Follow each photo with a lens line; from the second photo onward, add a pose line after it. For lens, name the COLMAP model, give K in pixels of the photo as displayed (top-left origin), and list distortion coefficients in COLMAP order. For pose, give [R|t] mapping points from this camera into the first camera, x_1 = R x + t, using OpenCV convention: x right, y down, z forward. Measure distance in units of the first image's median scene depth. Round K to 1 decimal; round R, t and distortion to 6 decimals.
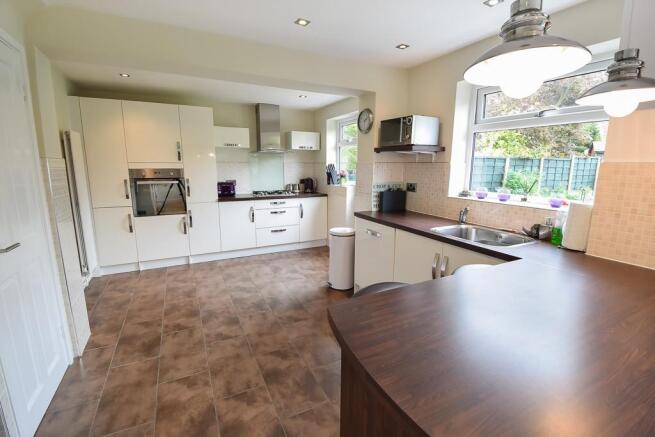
lens RADIAL K [[295.3, 0, 327.5], [0, 295.3, 218.5], [0, 0, 1]] dist [-0.000482, -0.000542]
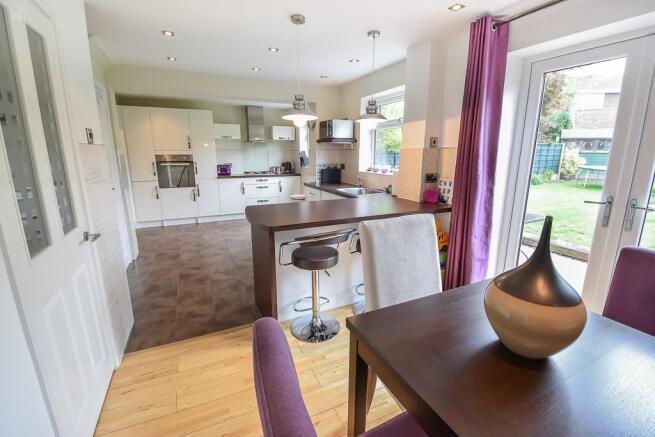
lens RADIAL K [[295.3, 0, 327.5], [0, 295.3, 218.5], [0, 0, 1]] dist [-0.000482, -0.000542]
pose [[0.999478, 0.003723, -0.032077, 0.198863], [-0.002388, 0.999134, 0.041542, 0.074908], [0.032204, -0.041444, 0.998622, -0.391855]]
